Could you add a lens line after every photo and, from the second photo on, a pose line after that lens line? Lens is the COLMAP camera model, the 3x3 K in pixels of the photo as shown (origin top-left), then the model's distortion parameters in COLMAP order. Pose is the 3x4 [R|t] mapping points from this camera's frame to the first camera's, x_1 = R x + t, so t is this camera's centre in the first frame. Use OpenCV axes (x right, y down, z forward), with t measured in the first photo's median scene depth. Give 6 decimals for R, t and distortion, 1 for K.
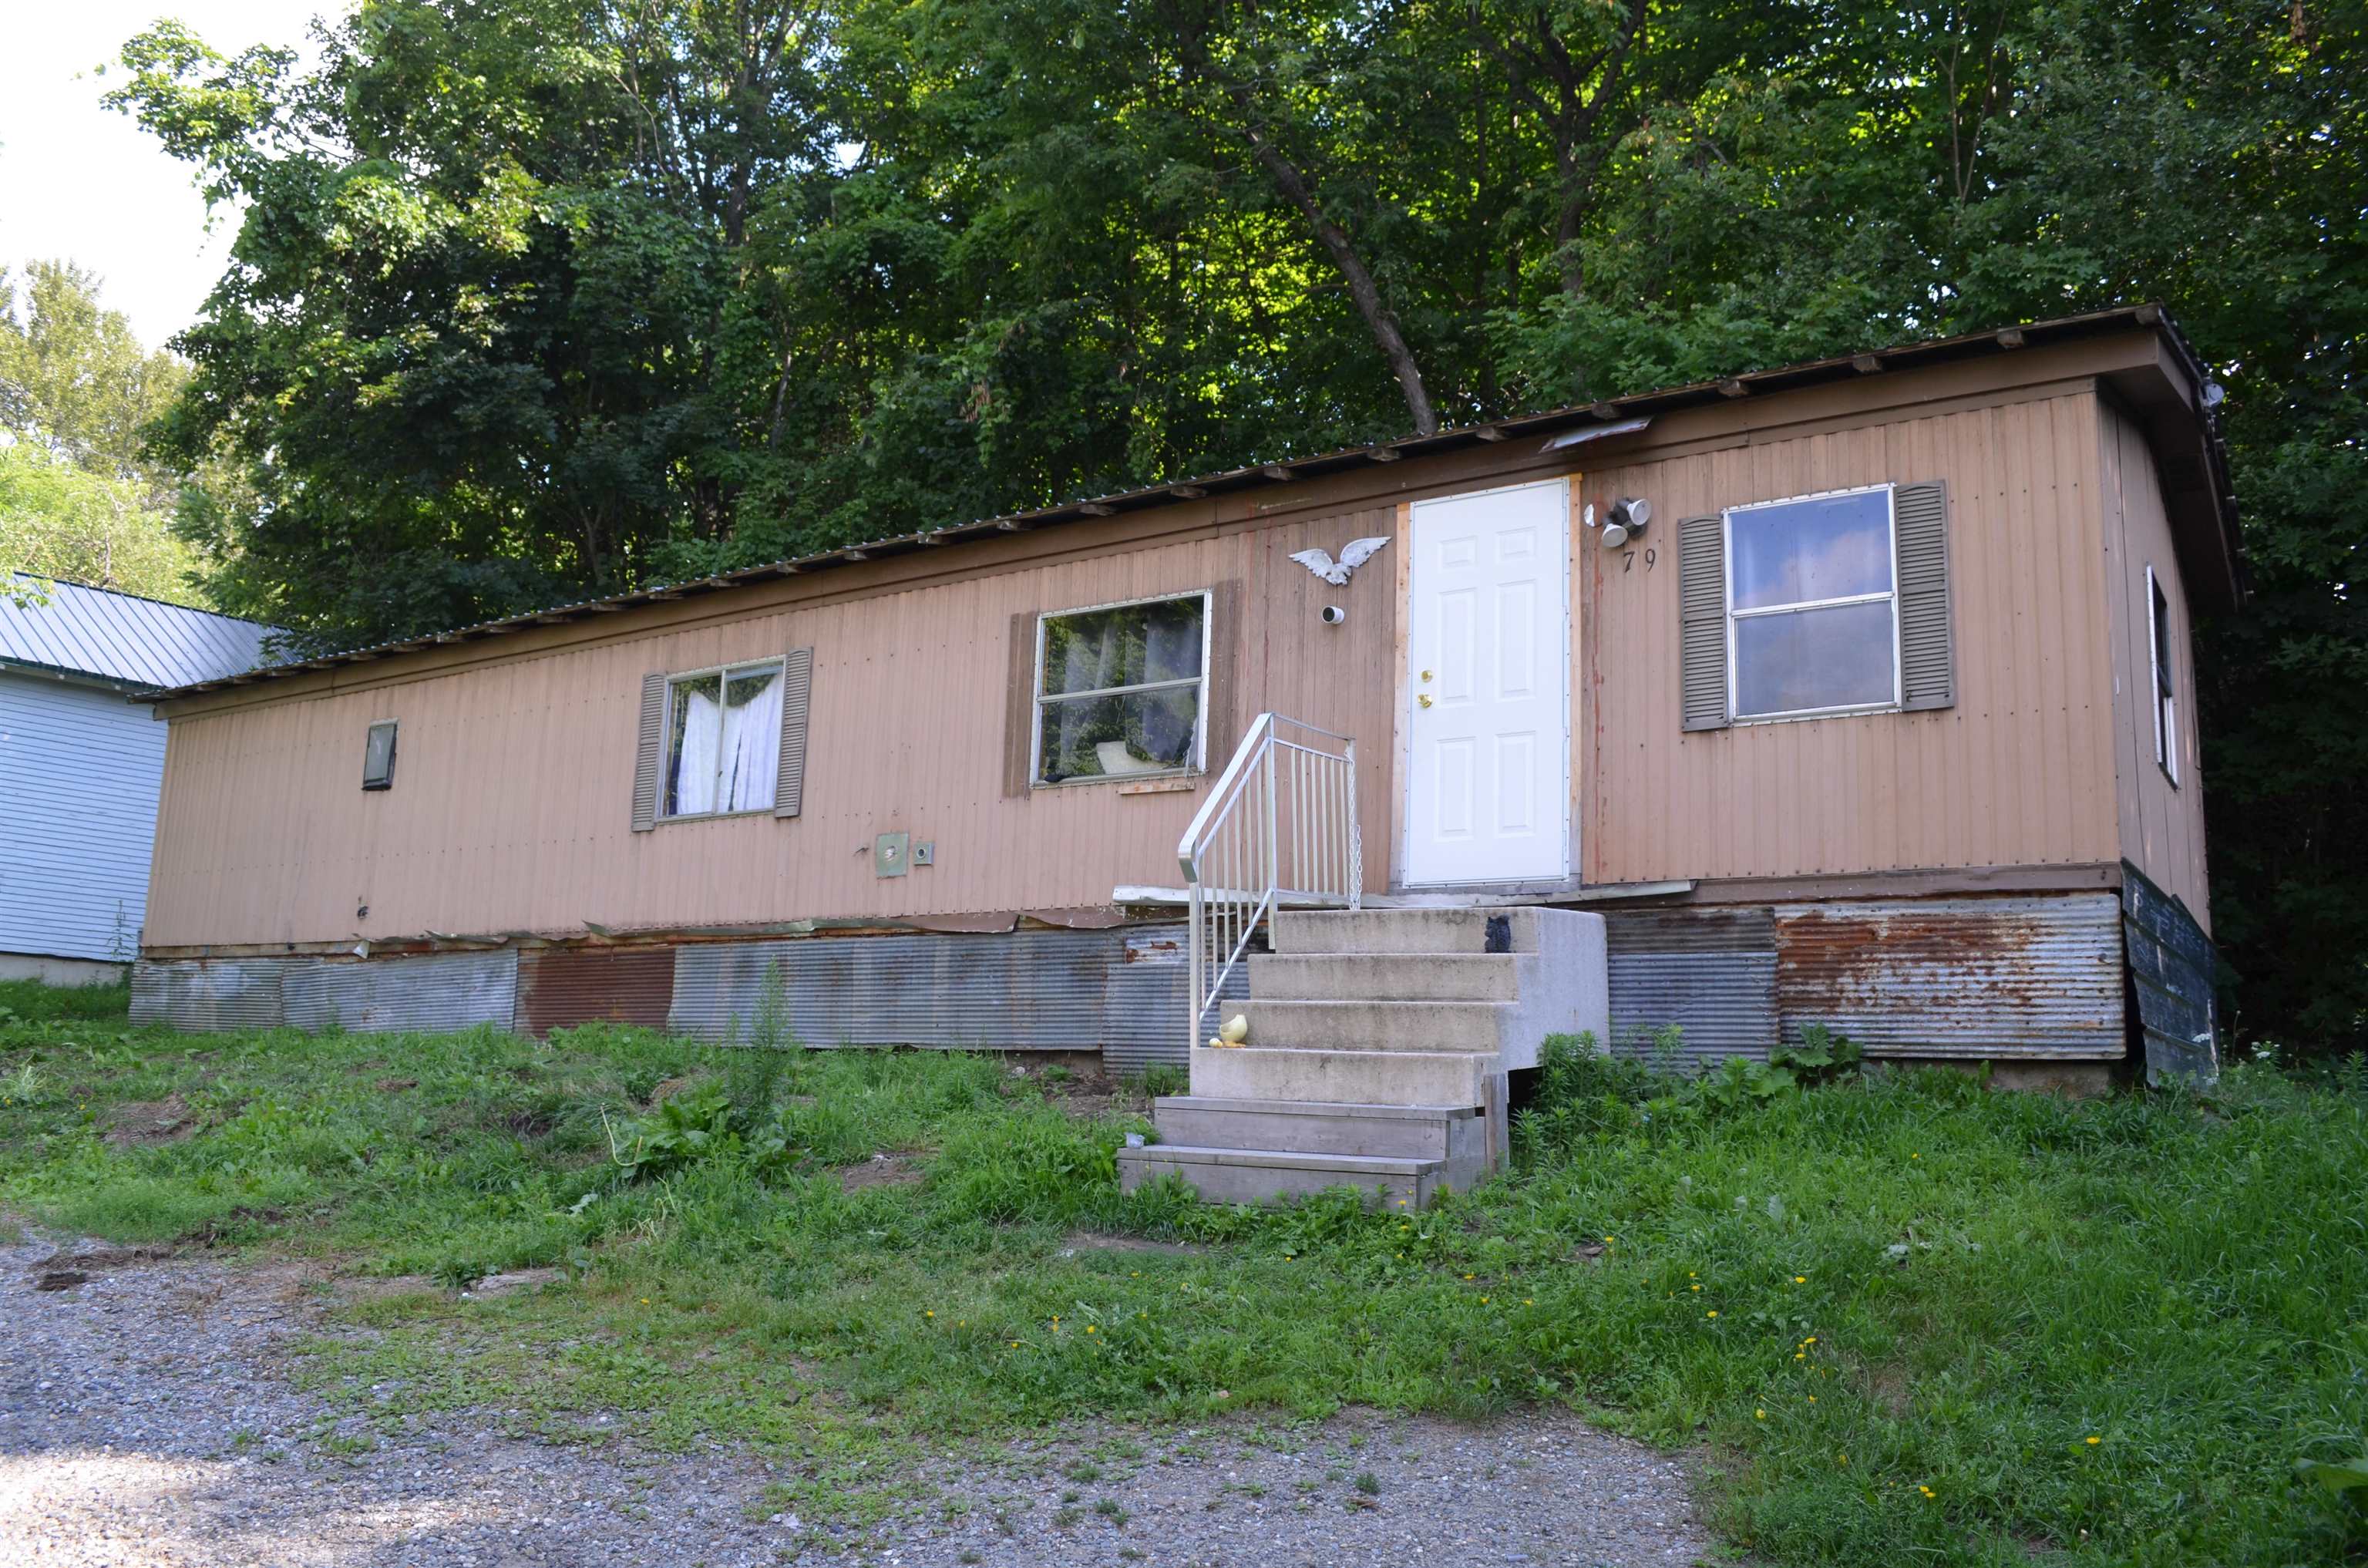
lens RADIAL K [[1874.3, 0, 1184.0], [0, 1874.3, 784.0], [0, 0, 1]] dist [-0.084458, 0.014377]
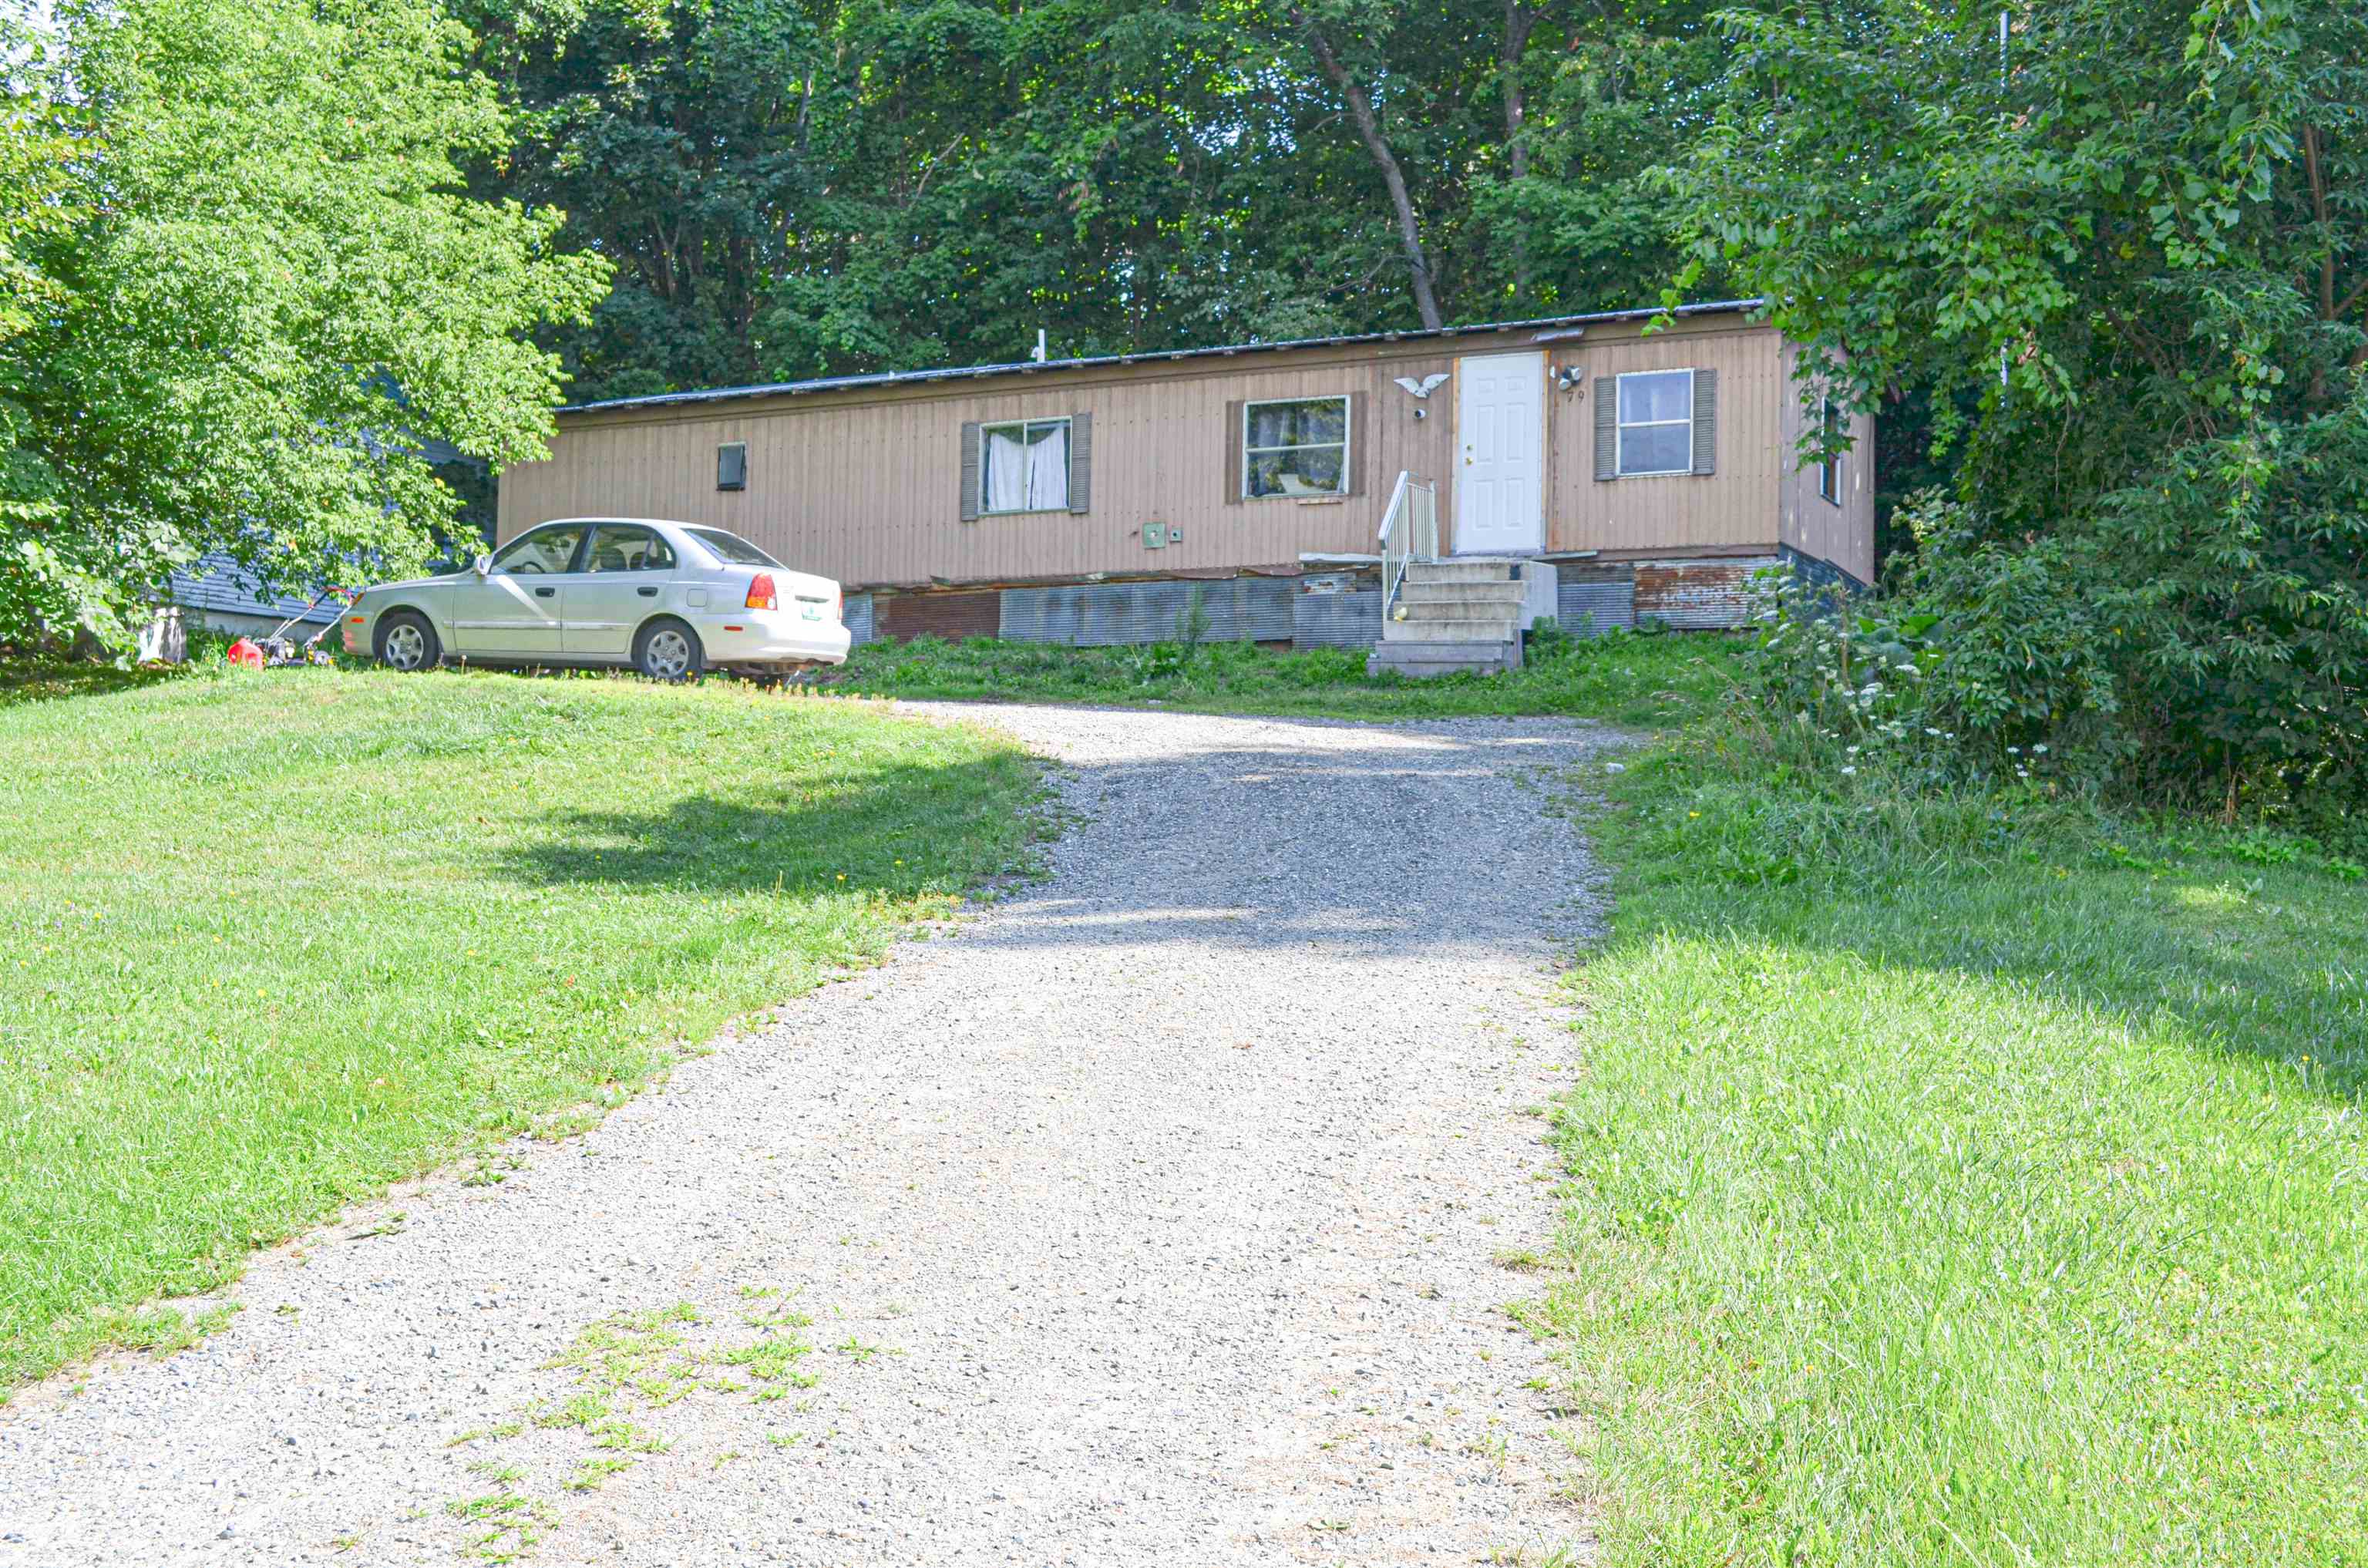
lens RADIAL K [[2791.8, 0, 1184.0], [0, 2791.8, 784.0], [0, 0, 1]] dist [-0.024433, -0.023998]
pose [[0.991403, -0.008446, 0.130574, -0.528812], [-0.008502, 0.991647, 0.128701, -0.077309], [-0.130571, -0.128705, 0.983050, -1.816323]]
